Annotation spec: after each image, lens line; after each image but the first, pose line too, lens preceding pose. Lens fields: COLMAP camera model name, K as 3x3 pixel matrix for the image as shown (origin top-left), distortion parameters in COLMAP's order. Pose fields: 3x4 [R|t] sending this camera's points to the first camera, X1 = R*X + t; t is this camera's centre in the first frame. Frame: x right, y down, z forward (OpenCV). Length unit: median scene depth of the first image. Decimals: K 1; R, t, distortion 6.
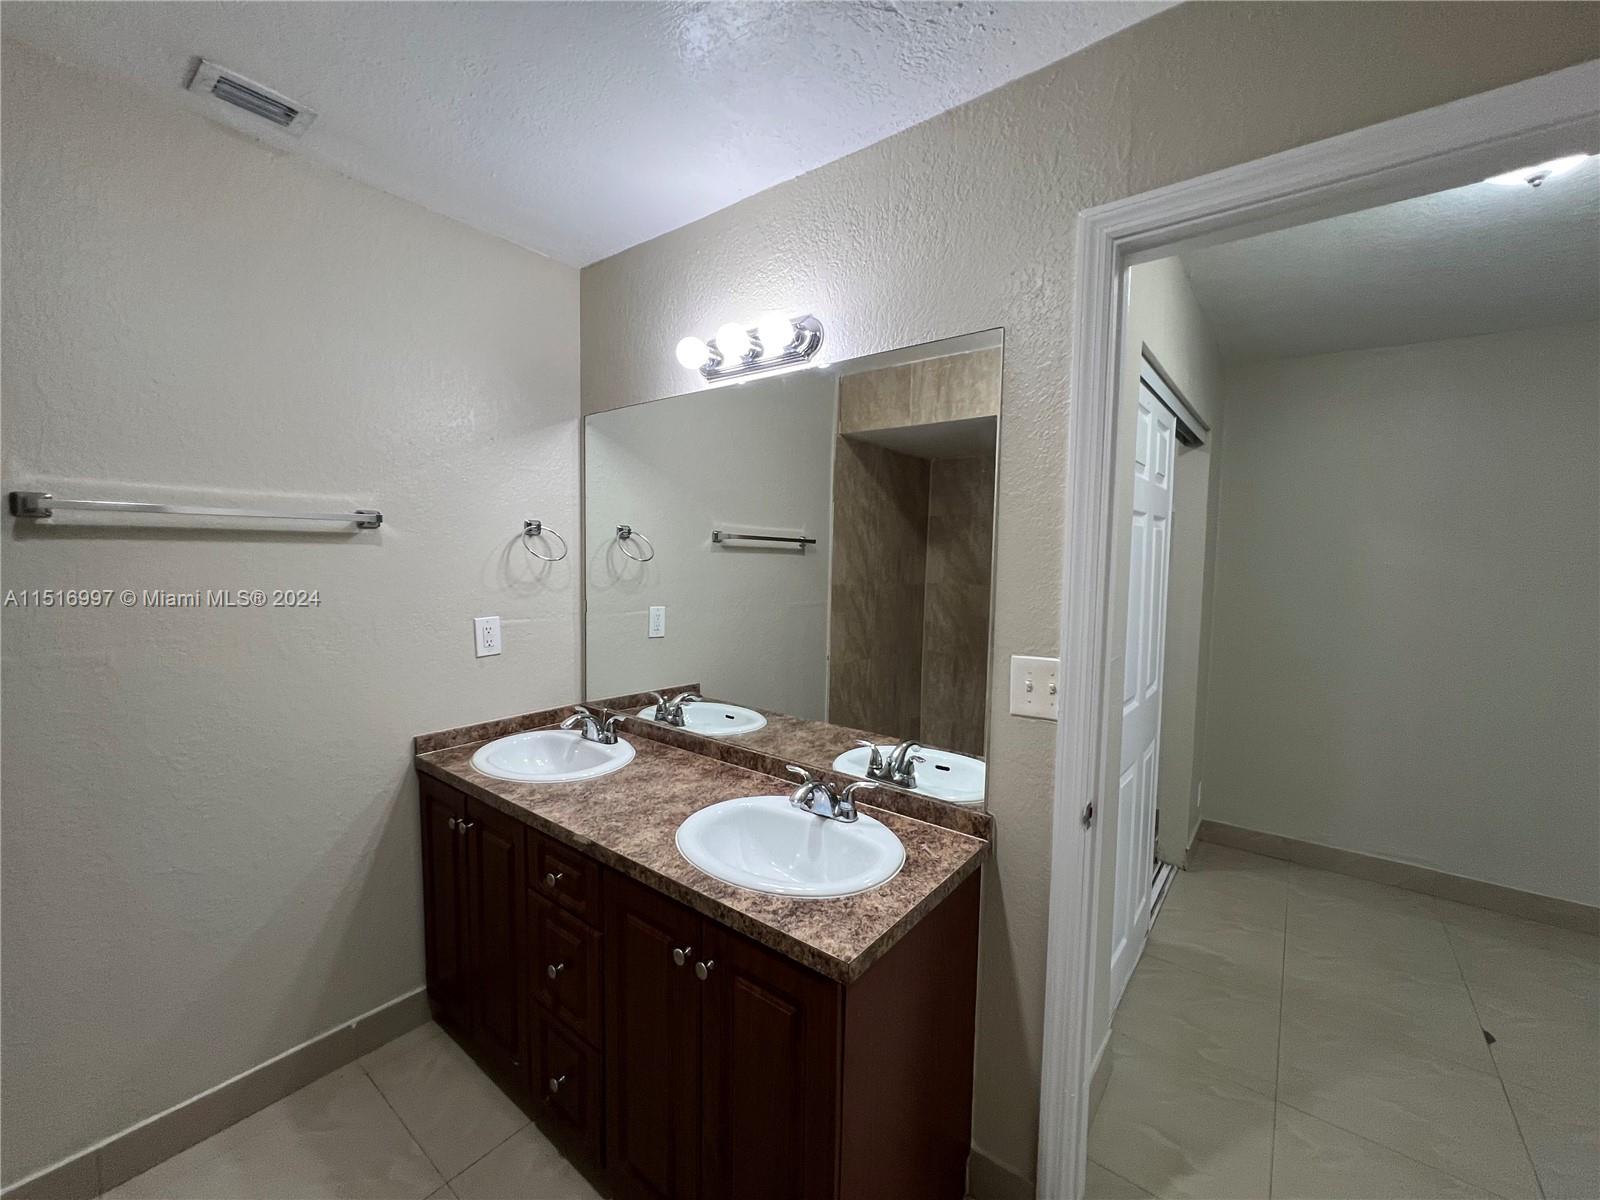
lens RADIAL K [[644.5, 0, 802.2], [0, 644.5, 599.2], [0, 0, 1]] dist [-0.001423, 0.000439]
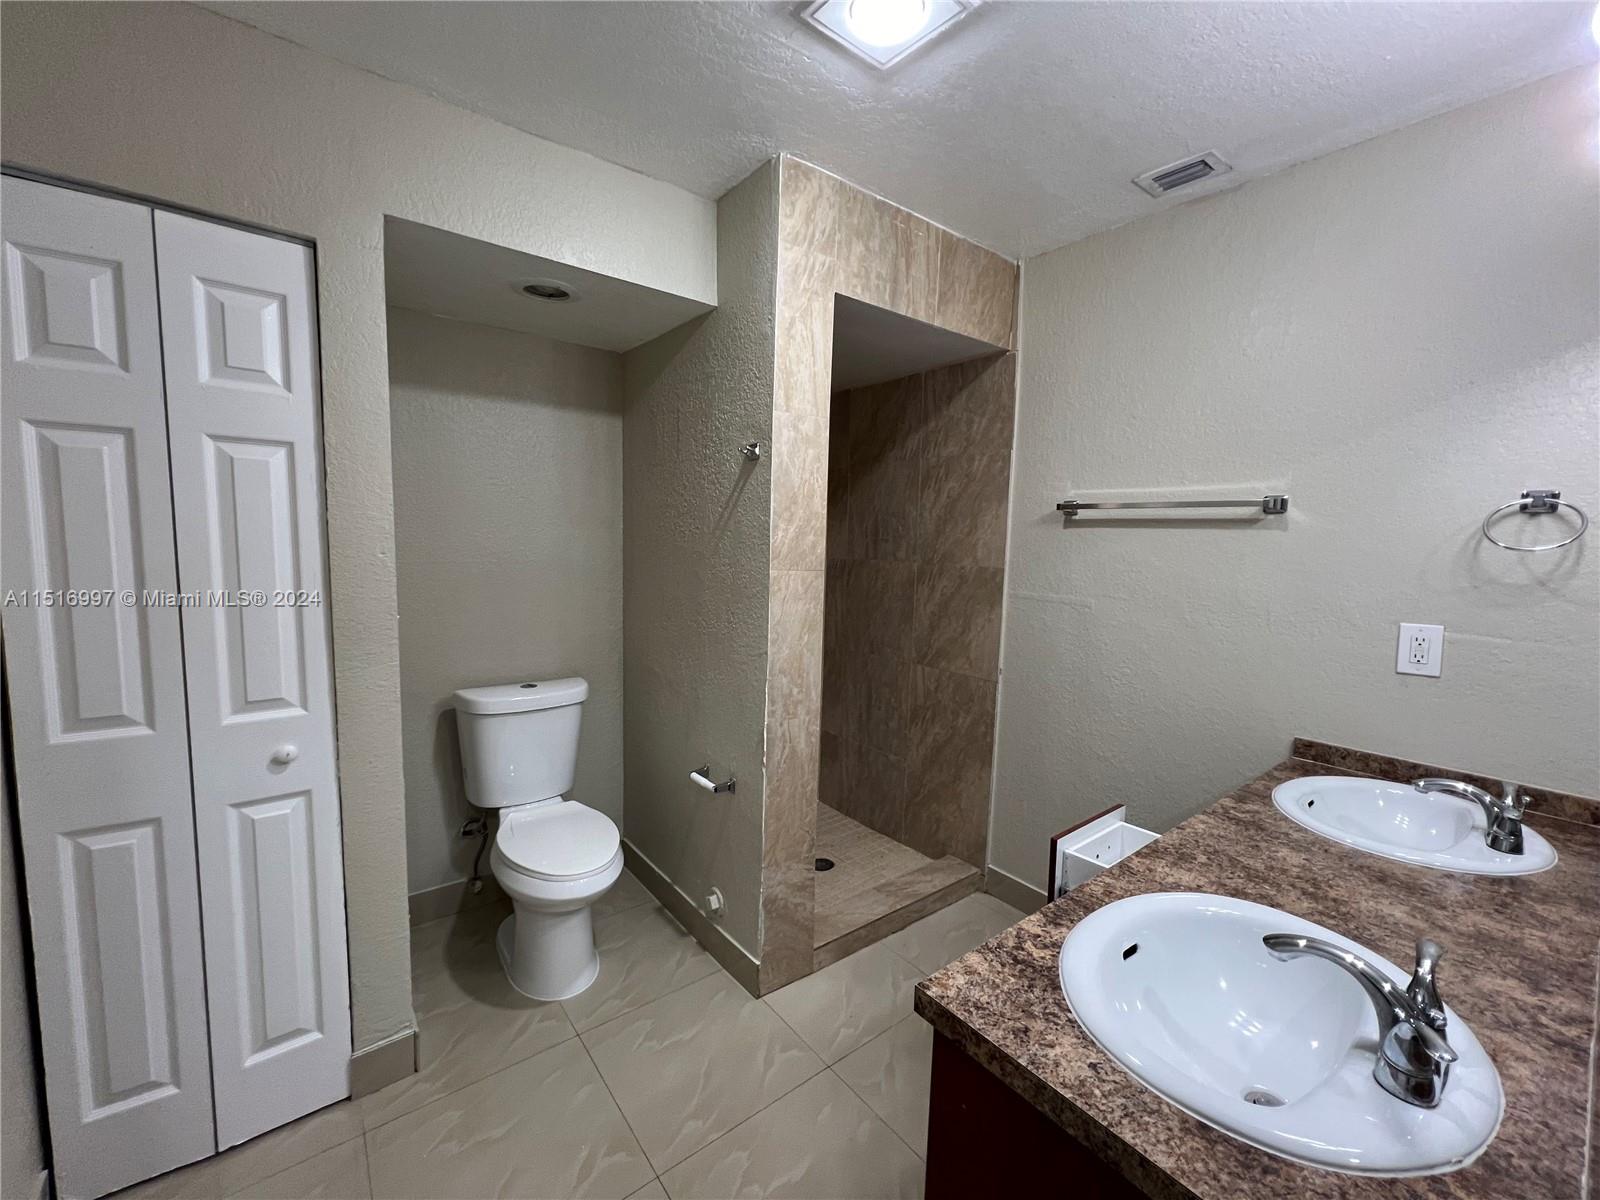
lens RADIAL K [[644.5, 0, 802.2], [0, 644.5, 599.2], [0, 0, 1]] dist [-0.001423, 0.000439]
pose [[-0.232912, 0.074861, -0.969612, 0.497288], [-0.102036, 0.989648, 0.100918, -0.004602], [0.967130, 0.122440, -0.222862, 0.547073]]
